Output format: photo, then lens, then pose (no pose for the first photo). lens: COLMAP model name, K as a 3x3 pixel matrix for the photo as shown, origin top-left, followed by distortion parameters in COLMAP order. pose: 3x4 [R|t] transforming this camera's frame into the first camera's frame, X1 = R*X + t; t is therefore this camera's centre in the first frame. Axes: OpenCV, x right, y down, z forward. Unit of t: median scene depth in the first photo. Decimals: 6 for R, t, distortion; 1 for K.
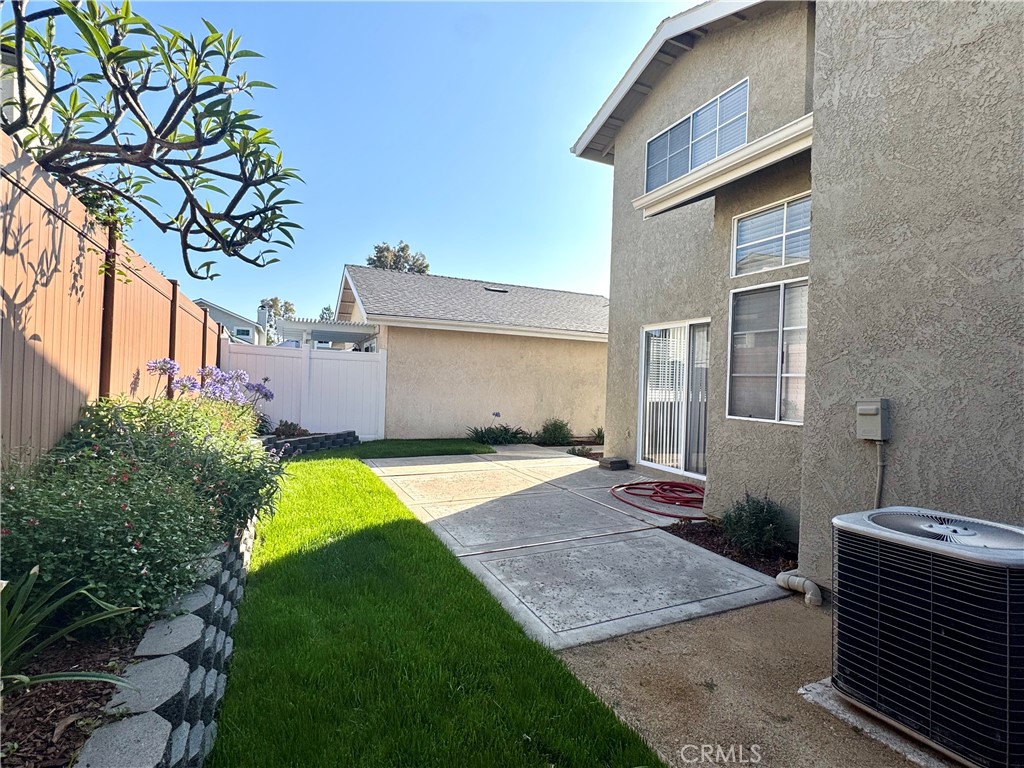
lens RADIAL K [[495.0, 0, 511.3], [0, 495.0, 382.1], [0, 0, 1]] dist [-0.003281, 0.000002]
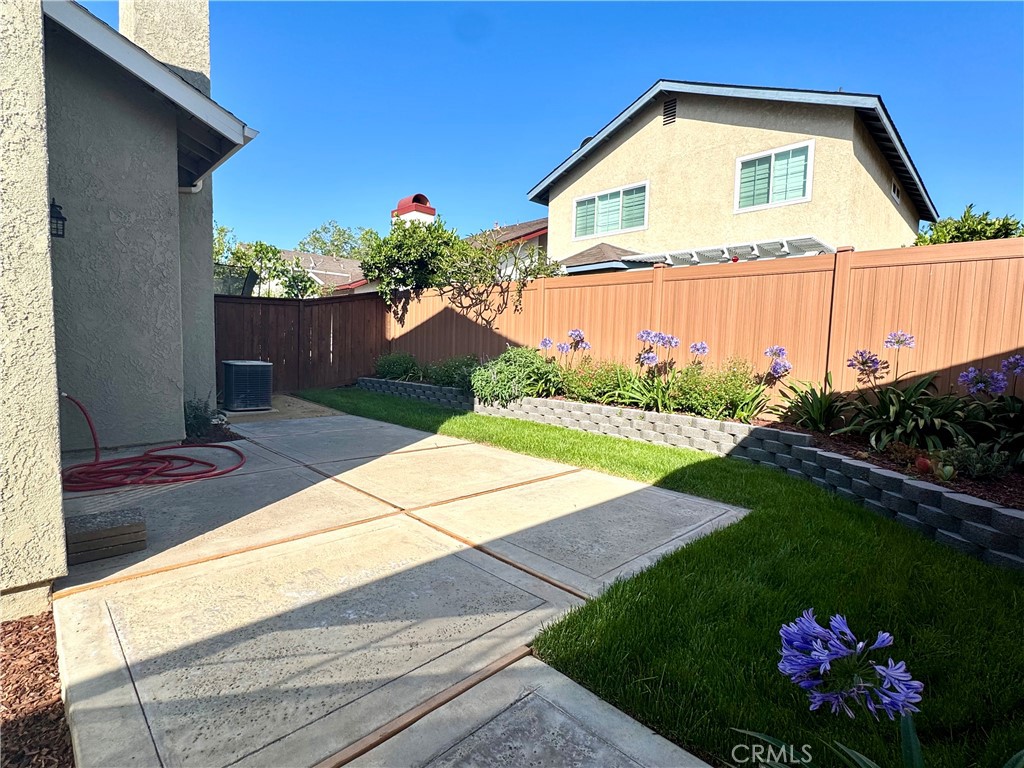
lens RADIAL K [[495.0, 0, 510.8], [0, 495.0, 383.8], [0, 0, 1]] dist [-0.003281, 0.000002]
pose [[-0.939205, -0.032870, -0.341779, 0.129162], [-0.057551, 0.996395, 0.062324, 0.054921], [0.338498, 0.078205, -0.937712, 2.943185]]
